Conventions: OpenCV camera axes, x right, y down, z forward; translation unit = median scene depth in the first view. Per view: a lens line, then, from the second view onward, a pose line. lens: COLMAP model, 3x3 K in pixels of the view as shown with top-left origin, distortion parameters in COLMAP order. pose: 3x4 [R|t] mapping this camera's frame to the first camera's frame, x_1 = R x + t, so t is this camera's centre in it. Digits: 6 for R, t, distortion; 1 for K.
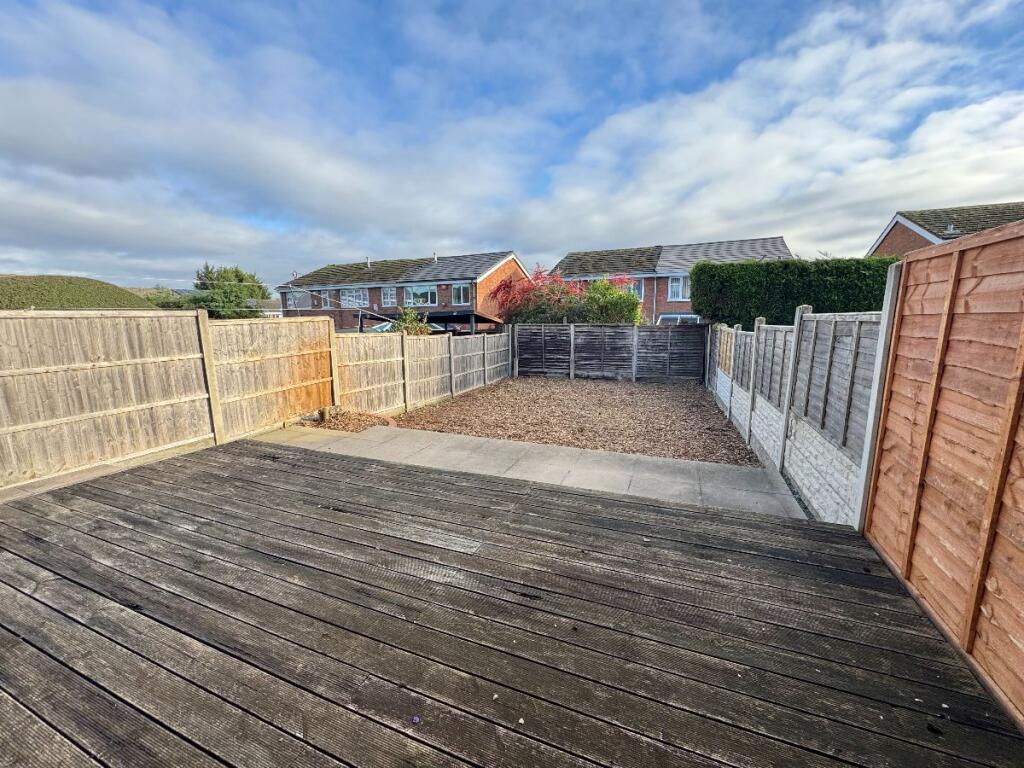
lens RADIAL K [[406.4, 0, 512.8], [0, 406.4, 382.9], [0, 0, 1]] dist [0.000363, -0.000089]
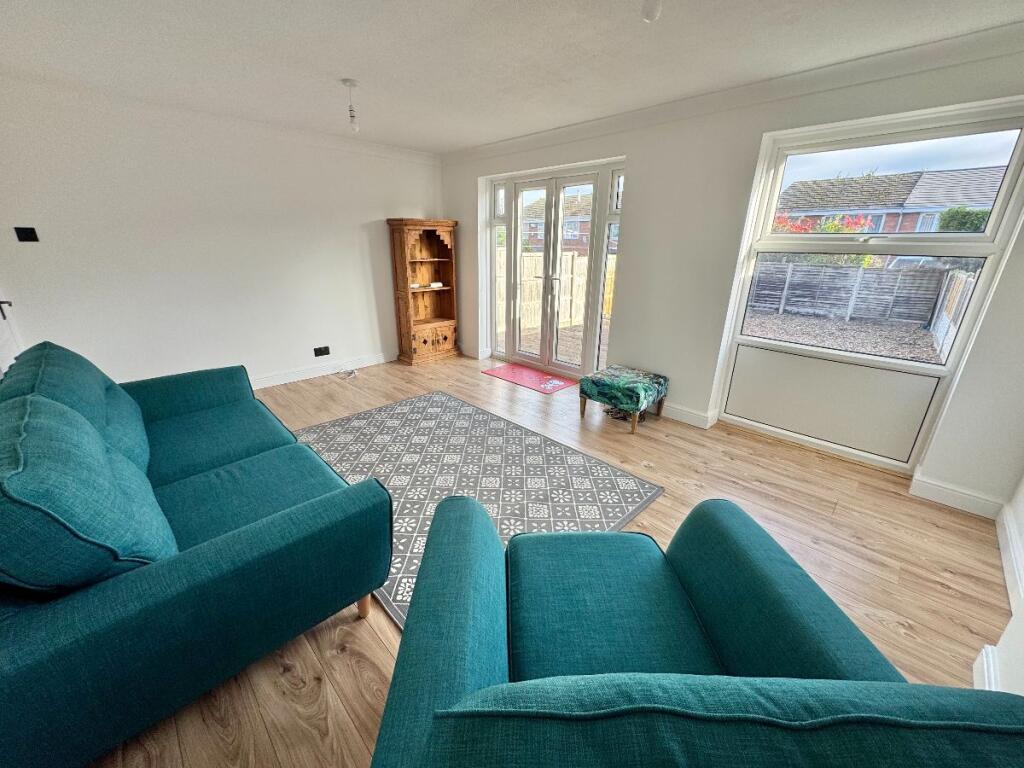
lens RADIAL K [[406.4, 0, 509.9], [0, 406.4, 385.2], [0, 0, 1]] dist [0.000363, -0.000089]
pose [[0.918870, 0.149856, -0.364995, -0.104994], [-0.085298, 0.978637, 0.187064, 0.038745], [0.385230, -0.140754, 0.912023, -0.354318]]
